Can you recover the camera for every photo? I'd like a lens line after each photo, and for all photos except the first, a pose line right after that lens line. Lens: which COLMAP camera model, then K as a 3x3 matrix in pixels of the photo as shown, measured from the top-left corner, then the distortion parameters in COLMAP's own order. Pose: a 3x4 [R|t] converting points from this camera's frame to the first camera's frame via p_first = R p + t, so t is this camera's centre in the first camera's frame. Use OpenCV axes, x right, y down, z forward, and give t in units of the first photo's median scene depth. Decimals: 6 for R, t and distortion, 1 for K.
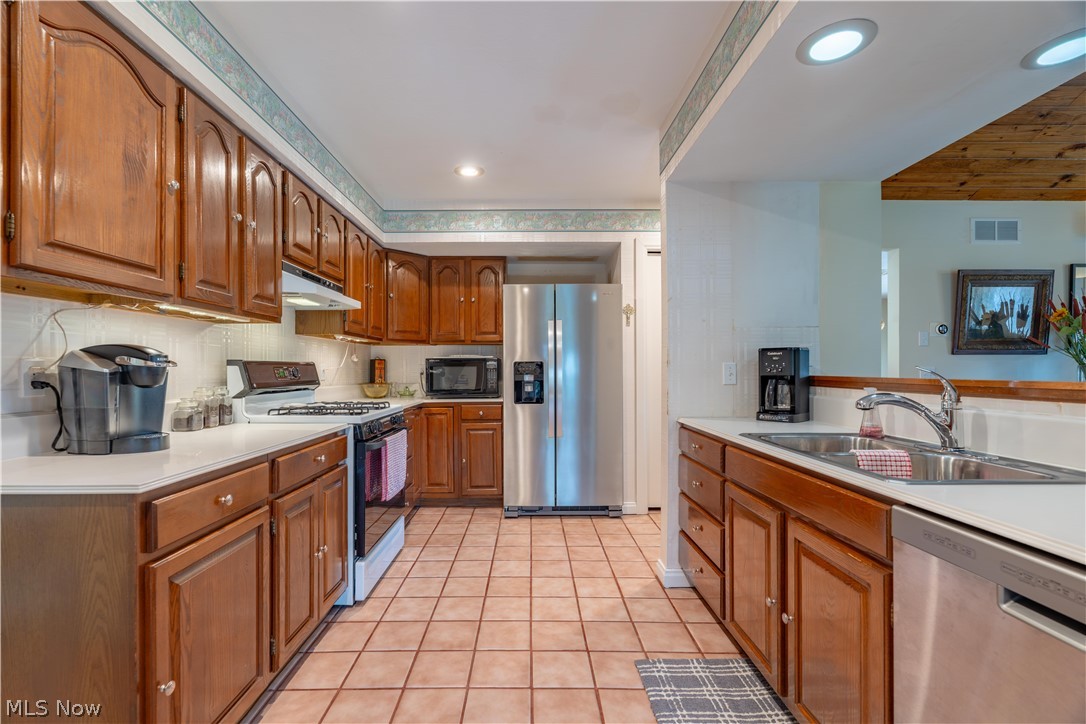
lens RADIAL K [[473.8, 0, 531.7], [0, 473.8, 369.9], [0, 0, 1]] dist [-0.003468, 0.000190]
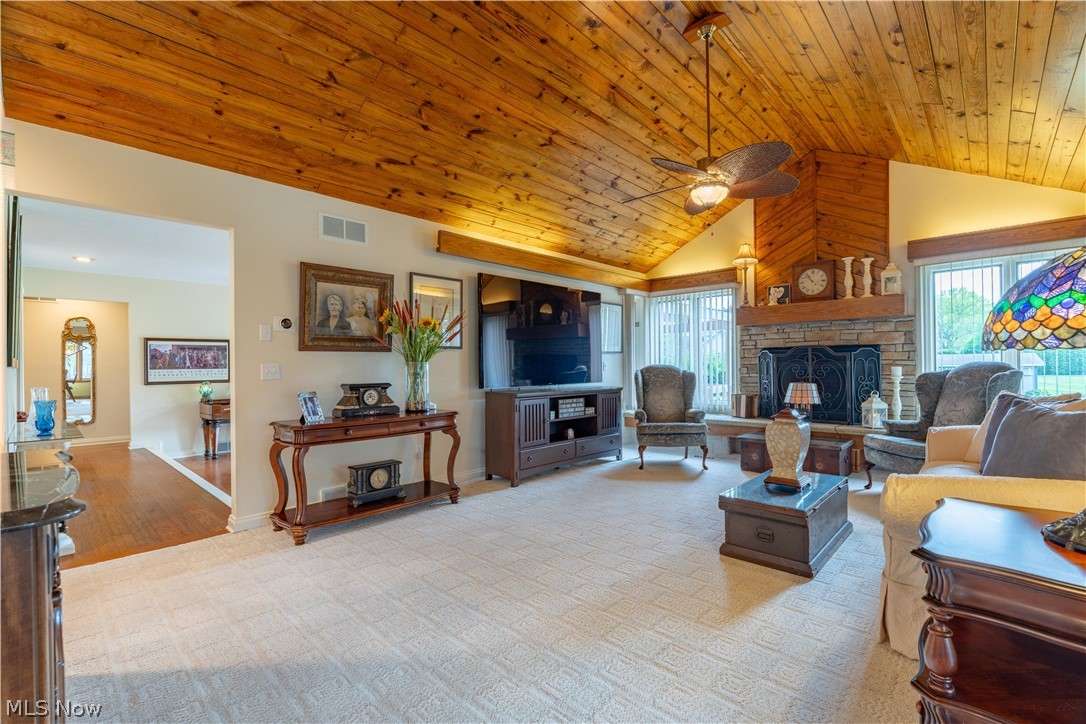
lens RADIAL K [[473.8, 0, 532.9], [0, 473.8, 358.2], [0, 0, 1]] dist [-0.003468, 0.000190]
pose [[0.697291, 0.002272, 0.716785, 0.642557], [0.008940, 0.999890, -0.011866, -0.003173], [-0.716733, 0.014682, 0.697194, 0.006972]]
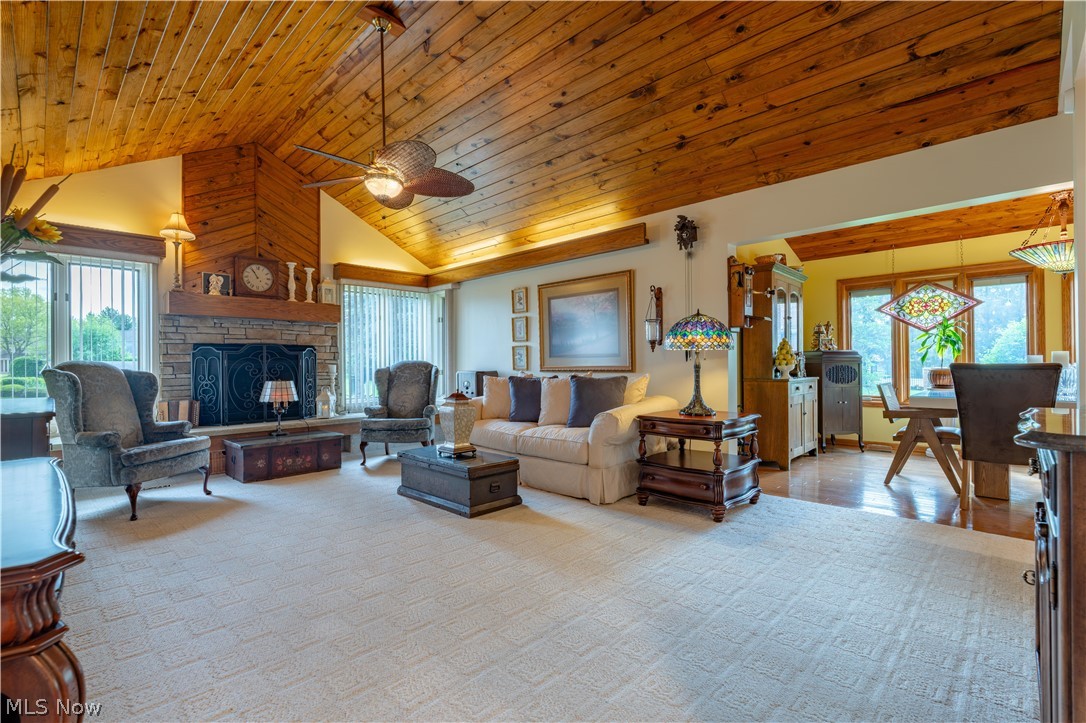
lens RADIAL K [[494.8, 0, 539.2], [0, 494.8, 357.9], [0, 0, 1]] dist [-0.000970, 0.000202]
pose [[-0.707254, 0.016211, 0.706774, 0.649709], [0.007711, 0.999854, -0.015218, 0.024868], [-0.706918, -0.005313, -0.707276, 1.032786]]
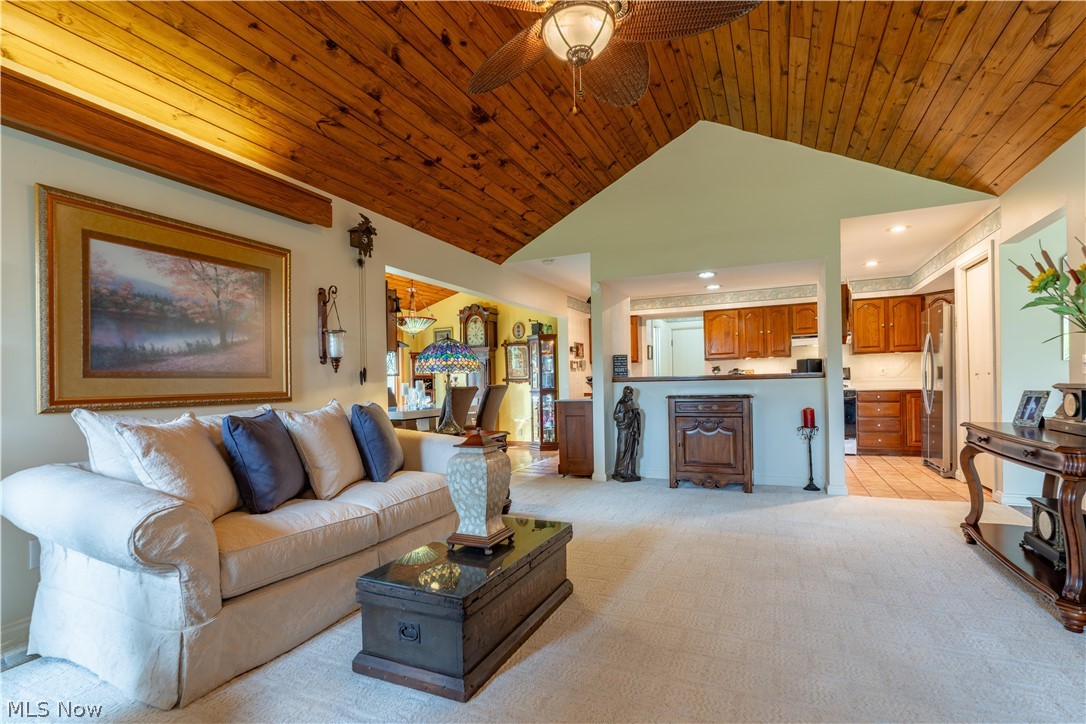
lens RADIAL K [[494.8, 0, 561.3], [0, 494.8, 382.9], [0, 0, 1]] dist [-0.000970, 0.000202]
pose [[-0.414989, 0.010601, -0.909764, 2.261850], [0.012345, 0.999906, 0.006020, 0.011453], [0.909742, -0.008733, -0.415081, 0.696603]]
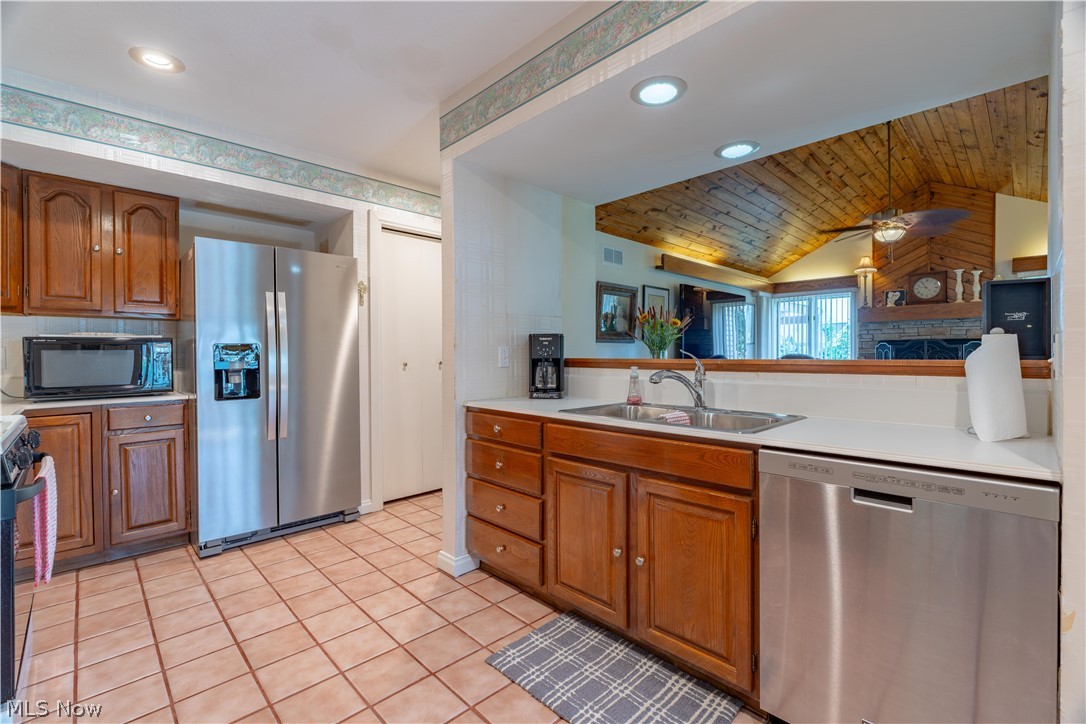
lens RADIAL K [[473.8, 0, 537.9], [0, 473.8, 355.0], [0, 0, 1]] dist [-0.003468, 0.000190]
pose [[0.723835, -0.004147, 0.689961, -0.210208], [0.004086, 0.999990, 0.001723, 0.001272], [-0.689961, 0.001572, 0.723845, 0.141161]]
